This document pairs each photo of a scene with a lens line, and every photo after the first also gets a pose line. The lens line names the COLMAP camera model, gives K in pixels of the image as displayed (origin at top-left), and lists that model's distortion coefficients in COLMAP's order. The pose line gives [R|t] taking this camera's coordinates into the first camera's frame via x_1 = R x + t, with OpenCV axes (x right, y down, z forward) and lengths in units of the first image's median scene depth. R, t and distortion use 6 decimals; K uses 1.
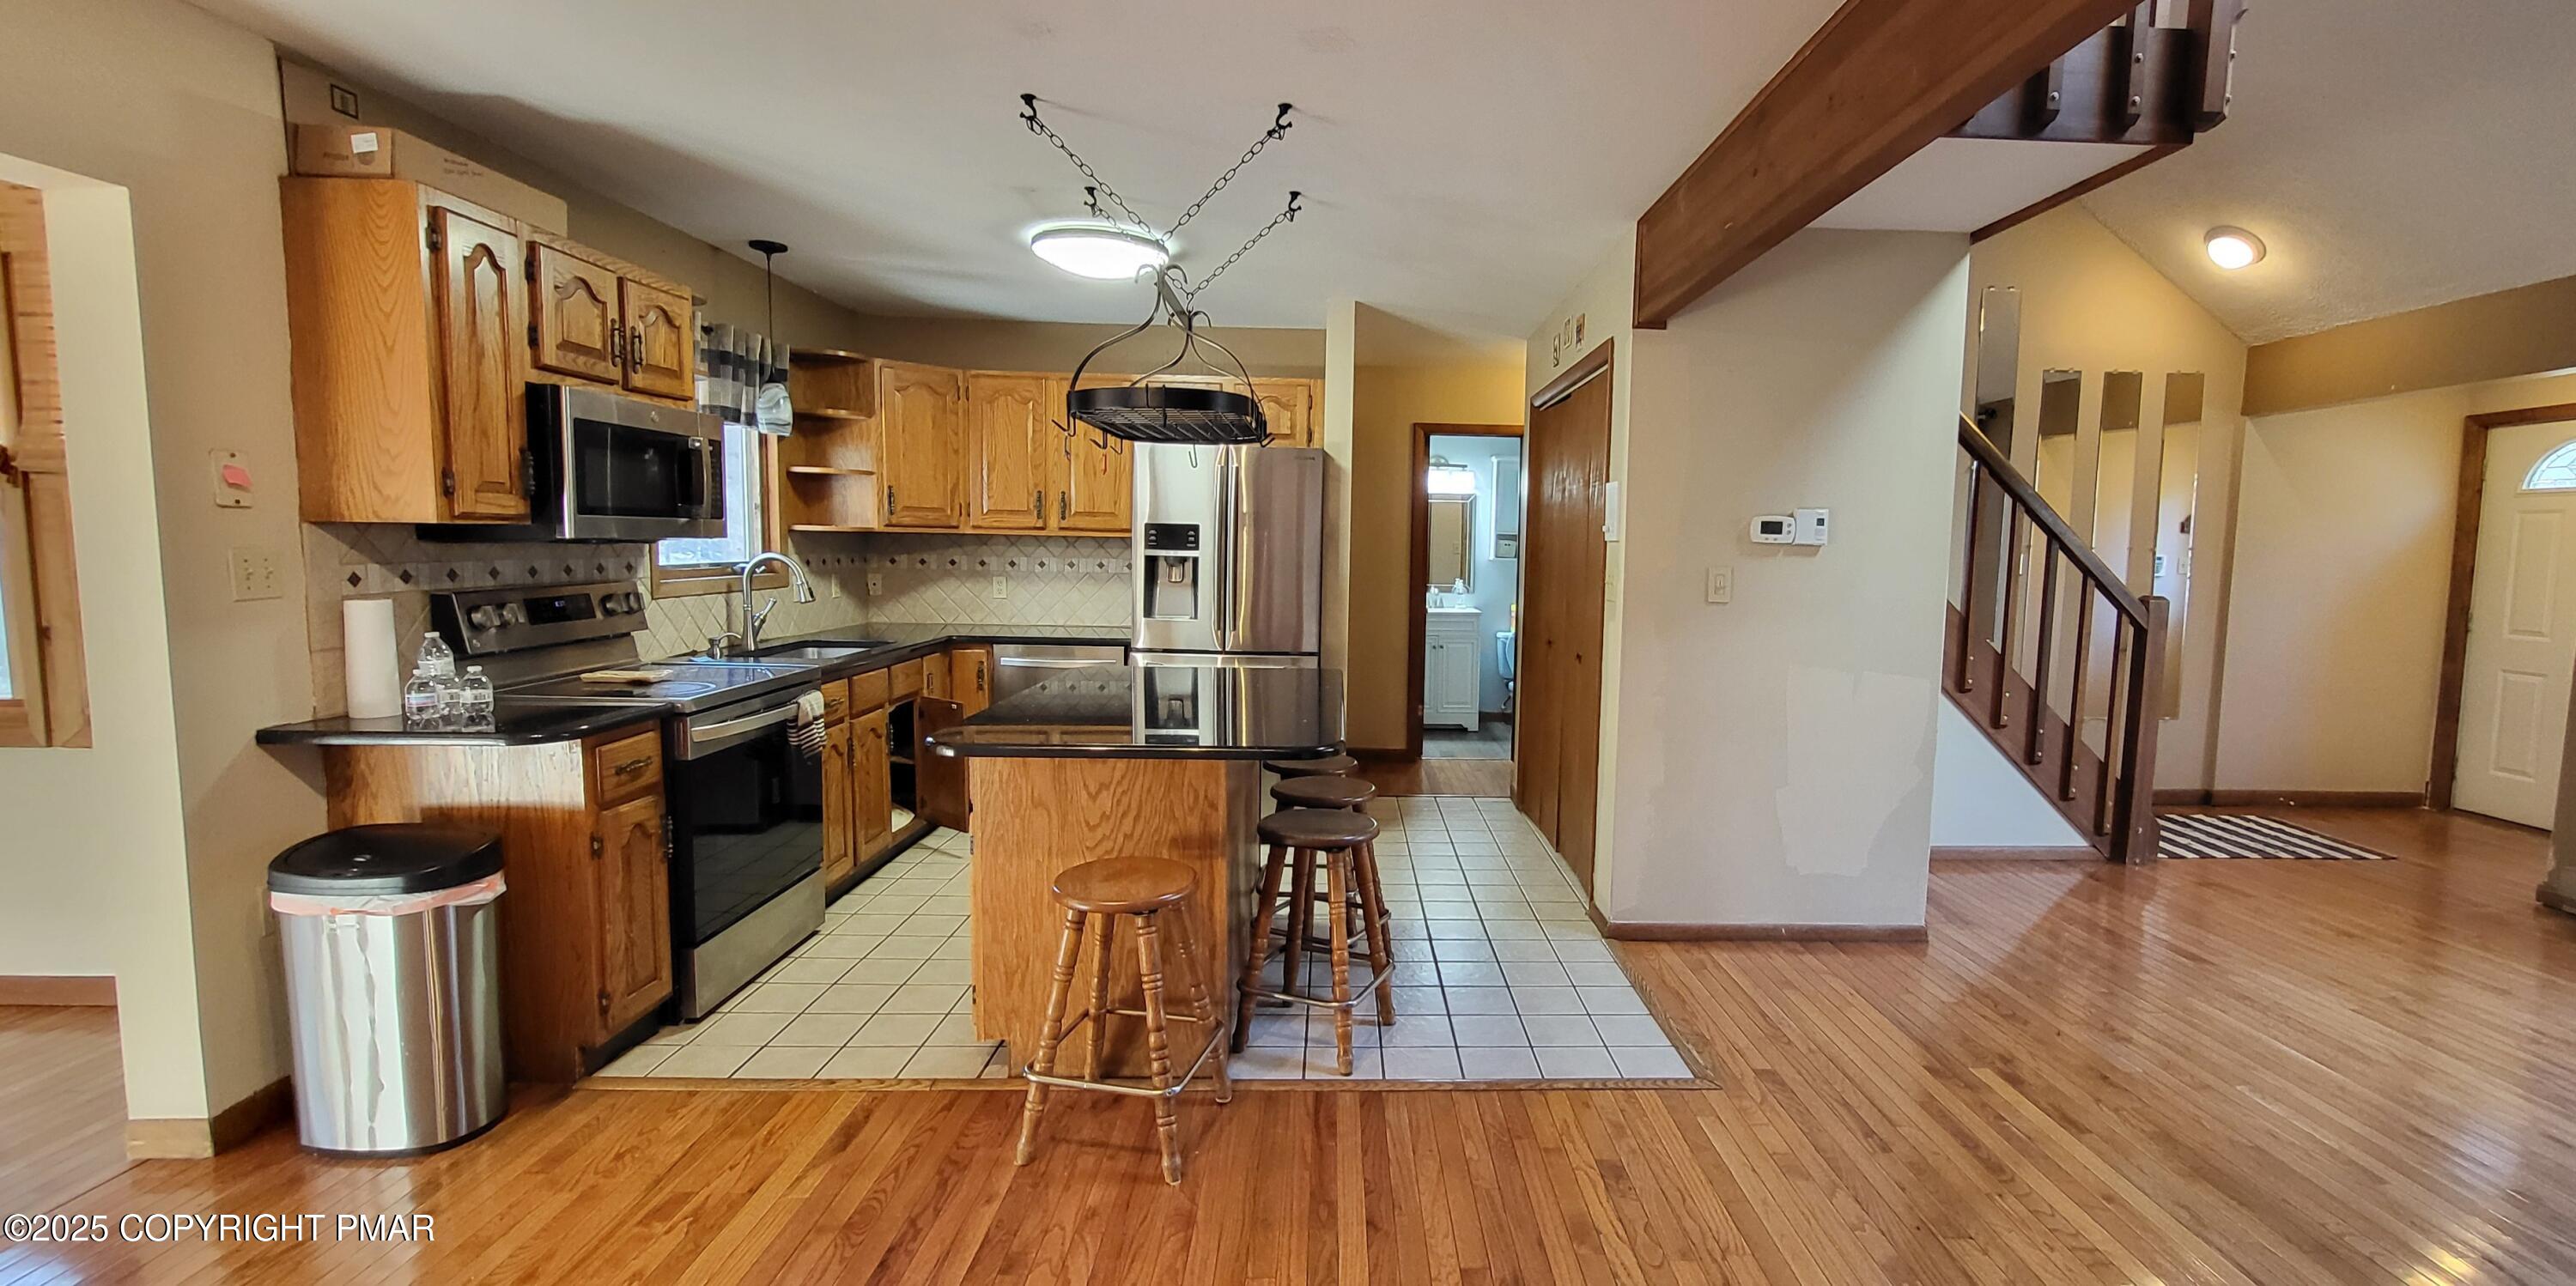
lens RADIAL K [[1106.1, 0, 1378.2], [0, 1106.1, 644.2], [0, 0, 1]] dist [-0.000984, -0.001275]
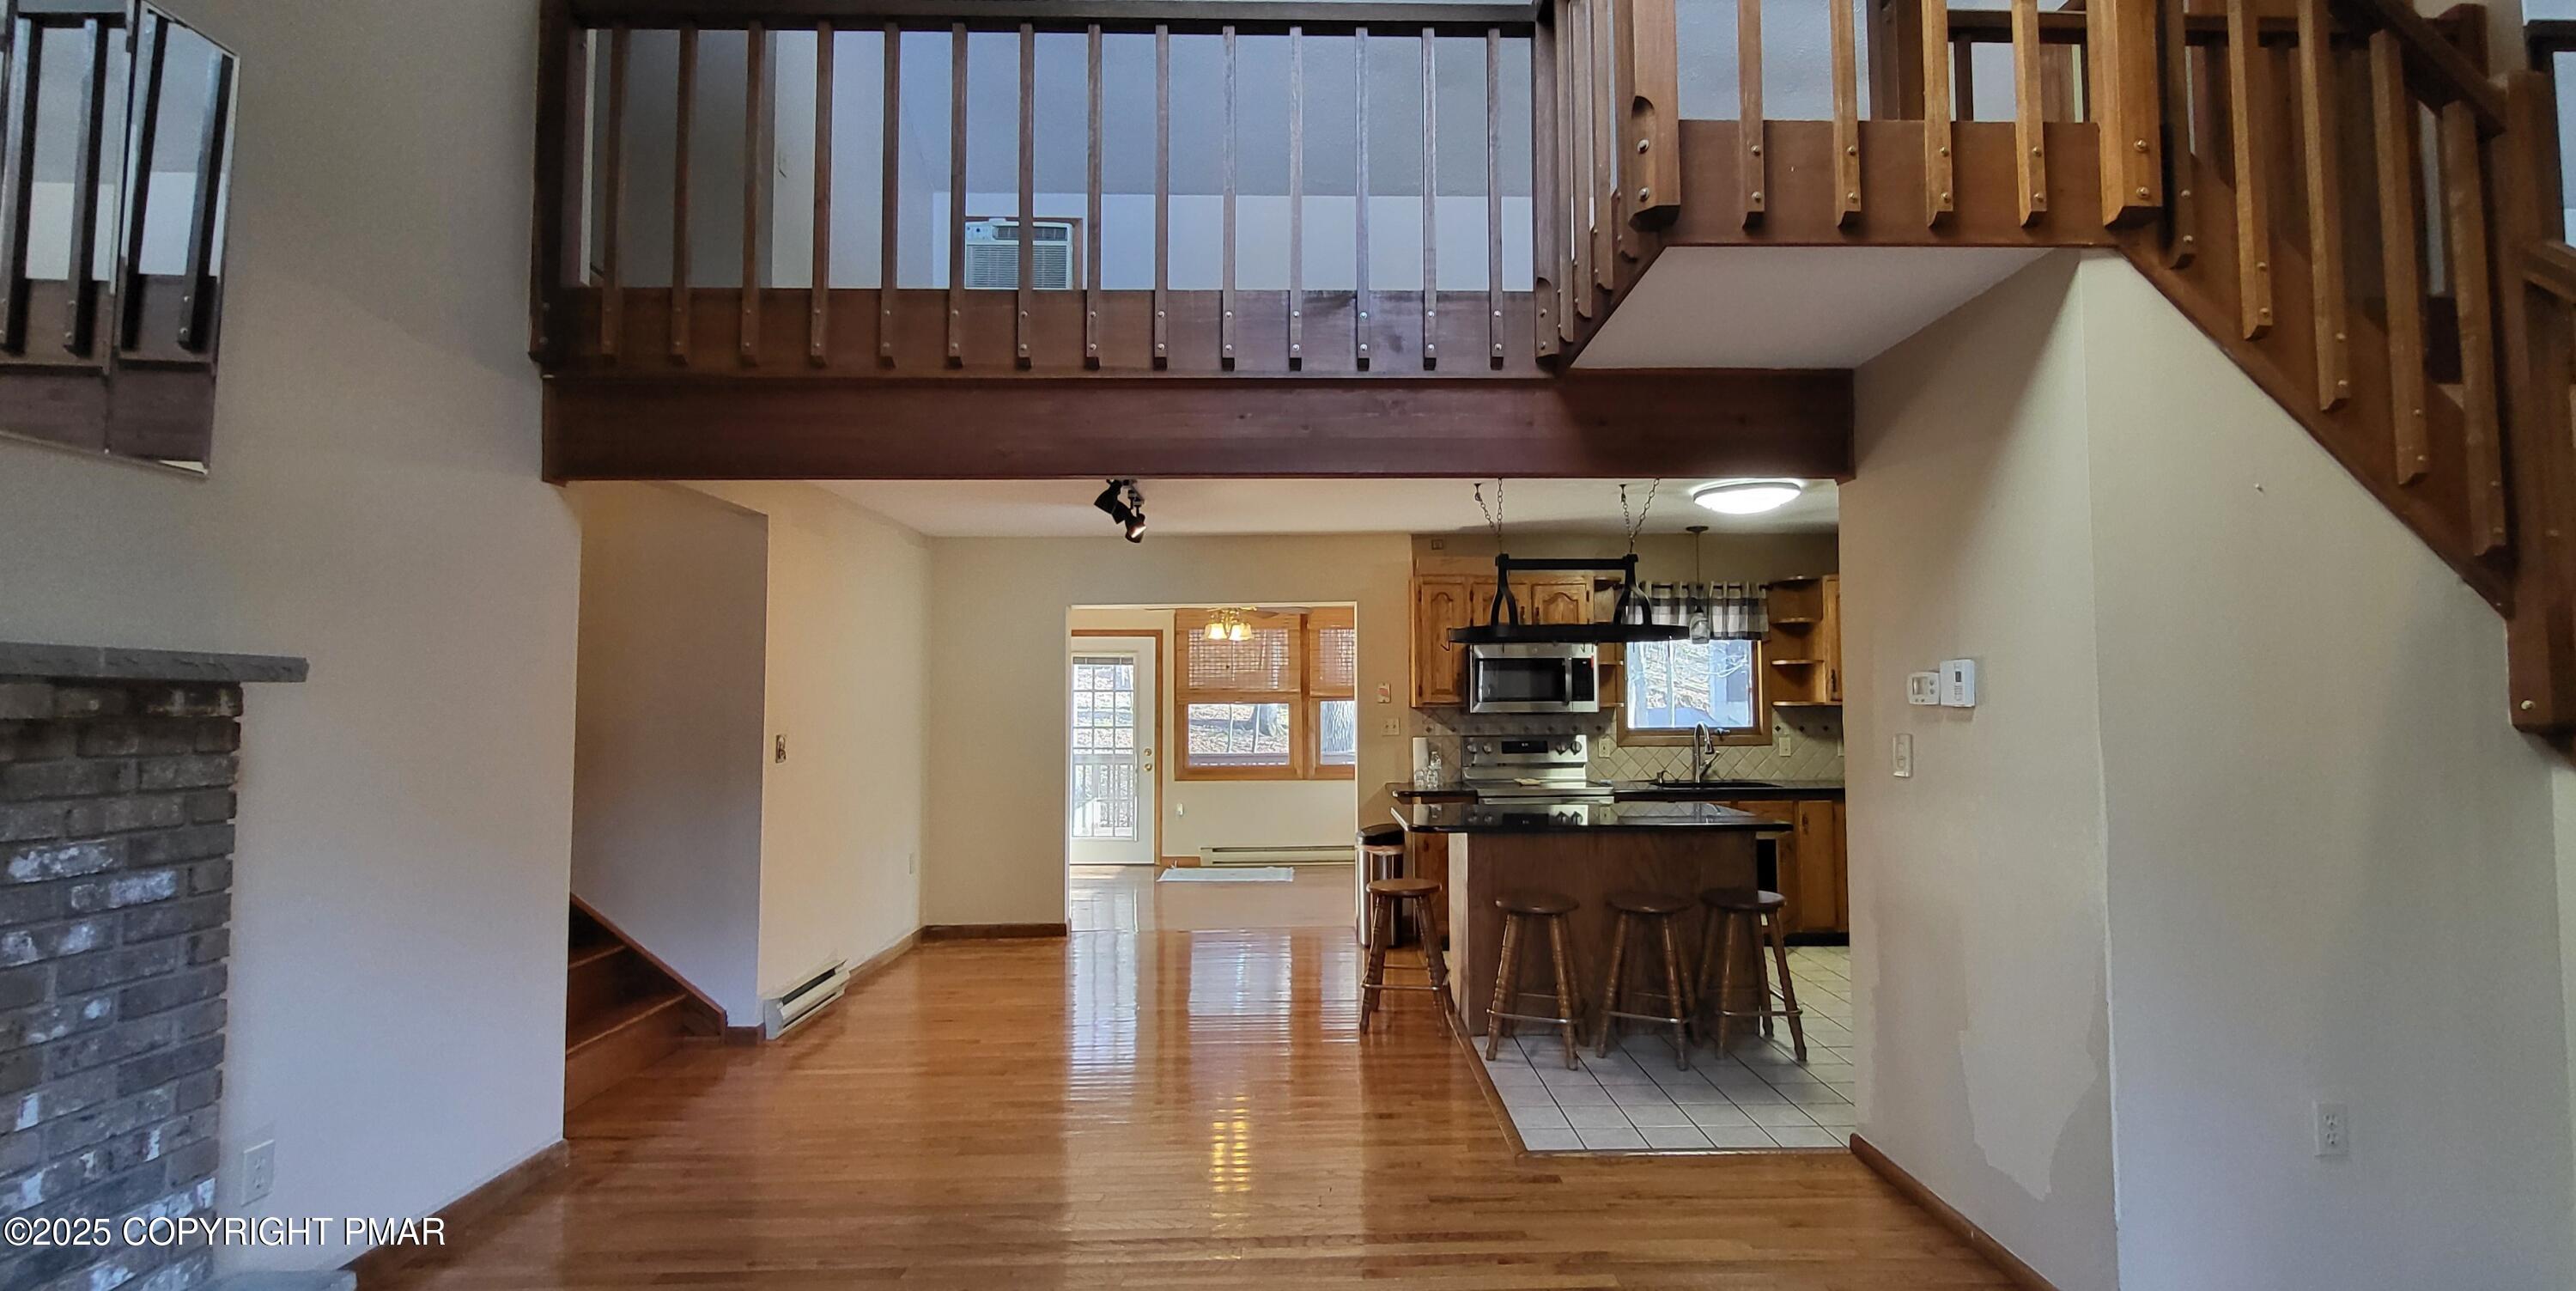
lens RADIAL K [[1106.4, 0, 1327.9], [0, 1106.4, 651.2], [0, 0, 1]] dist [-0.000984, -0.001275]
pose [[-0.011433, -0.064601, -0.997846, 1.301816], [-0.089571, 0.993965, -0.063323, -0.045068], [0.995915, 0.088654, -0.017150, 0.644029]]
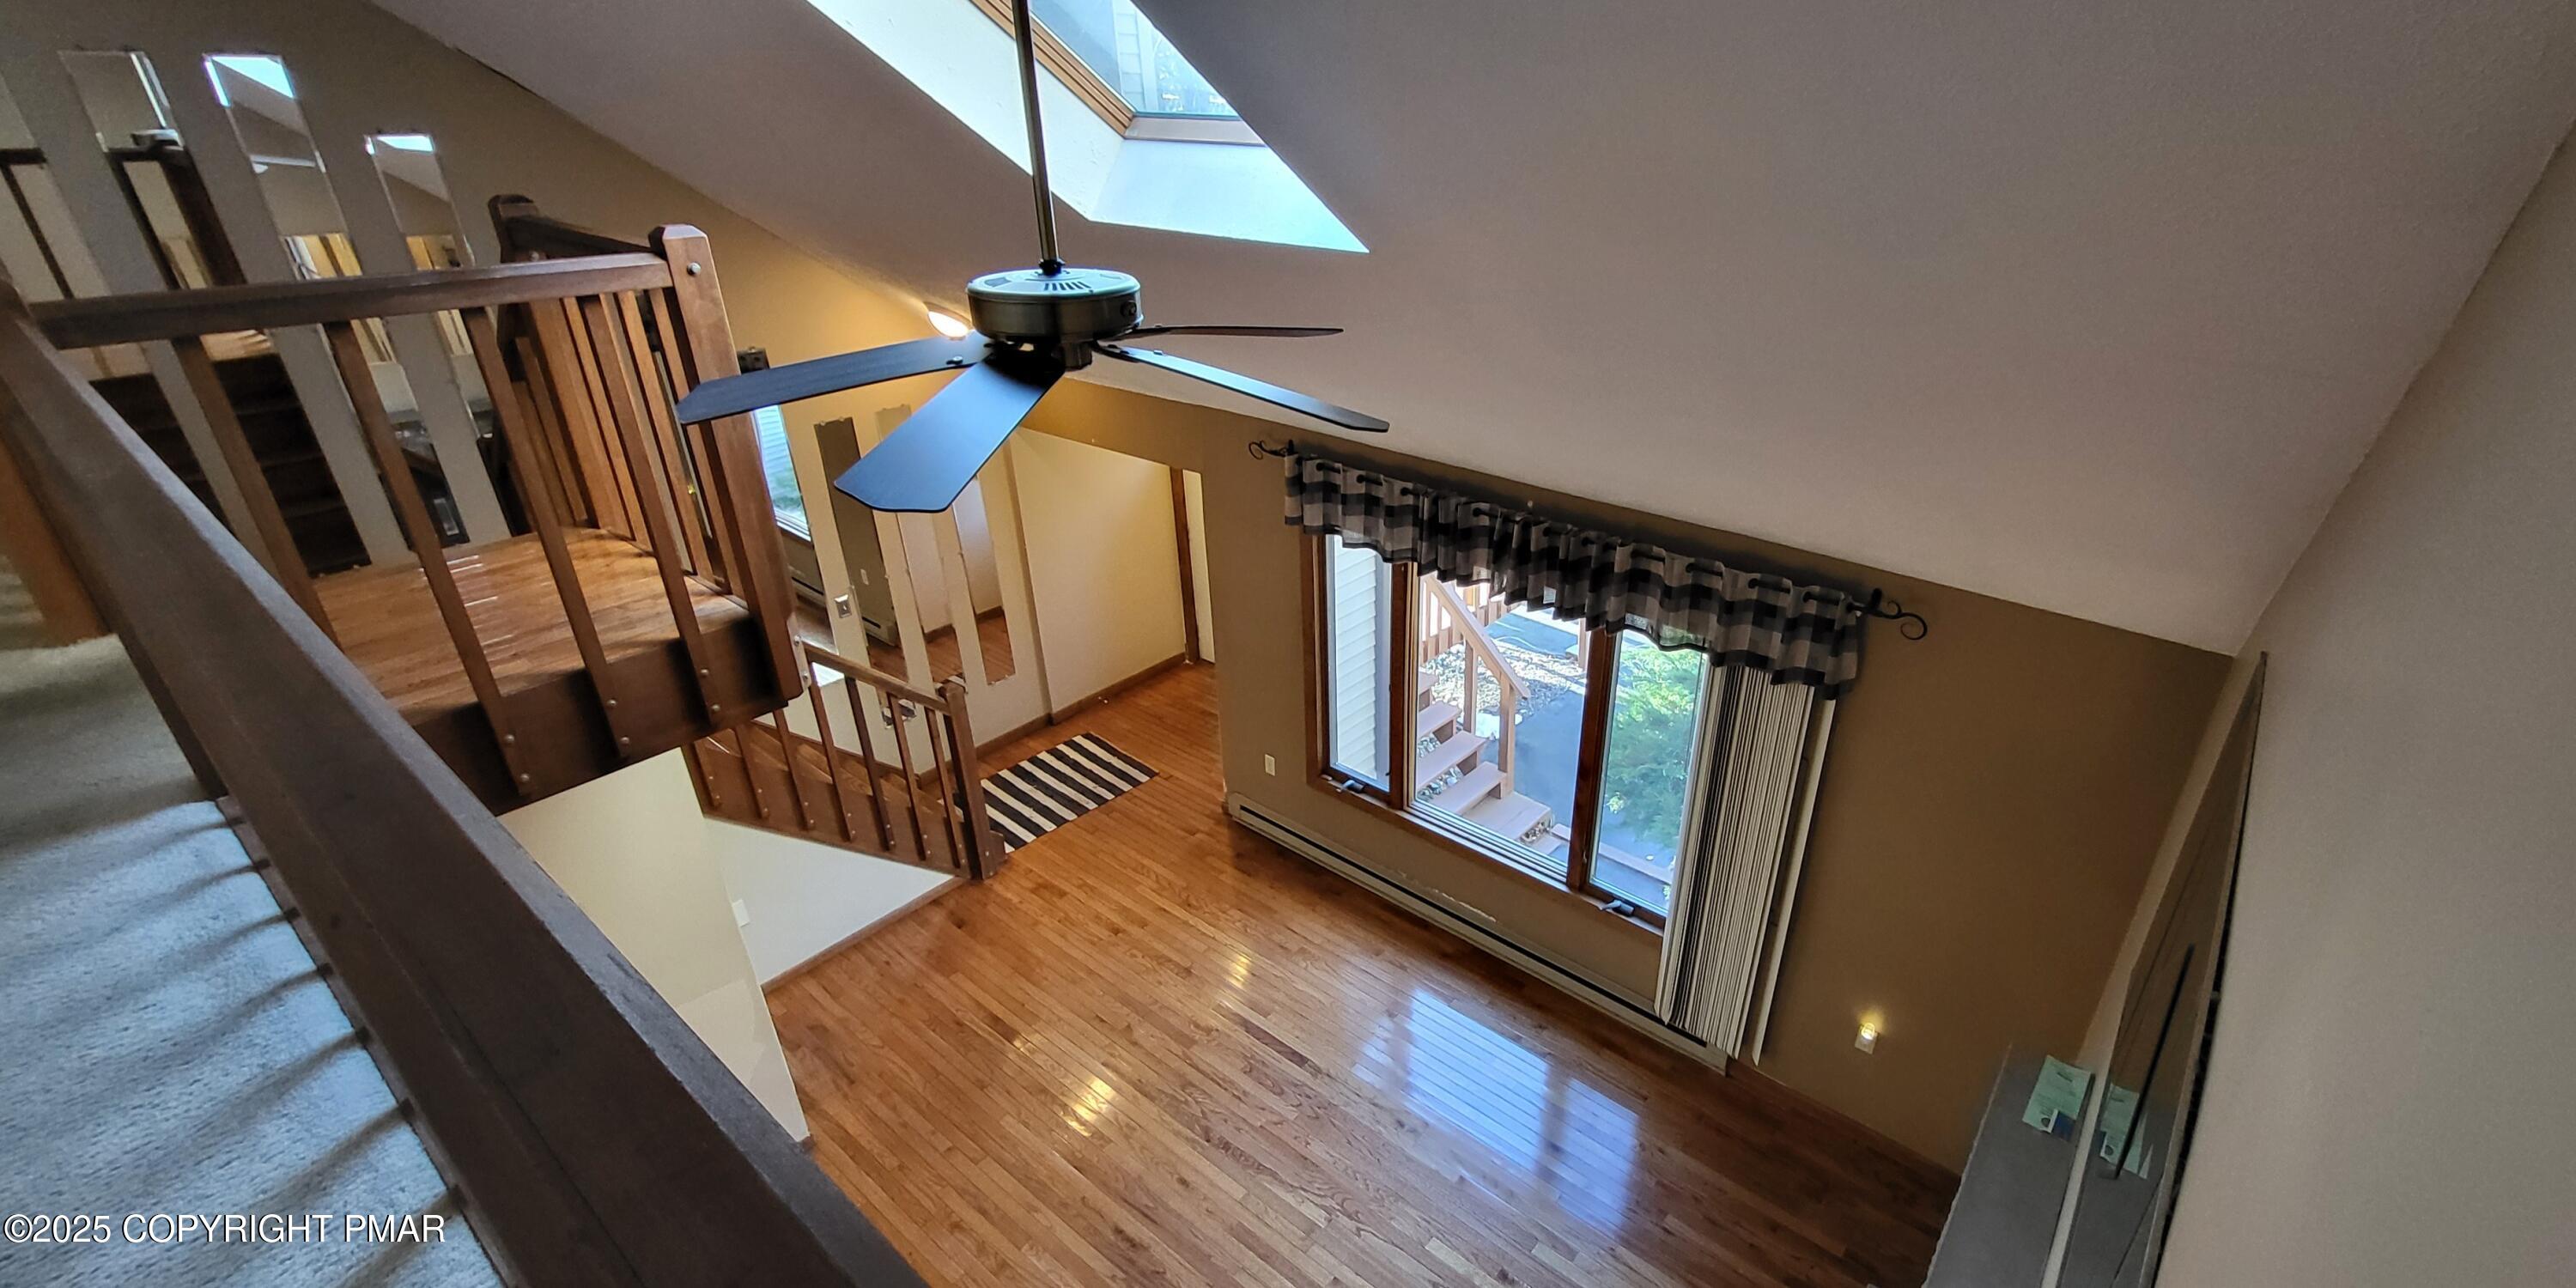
lens RADIAL K [[1106.2, 0, 1418.4], [0, 1106.2, 633.7], [0, 0, 1]] dist [-0.000984, -0.001275]
pose [[0.631237, -0.353242, 0.690478, 0.329337], [0.073293, 0.913446, 0.400305, -0.748468], [-0.772119, -0.202080, 0.602492, -0.097674]]
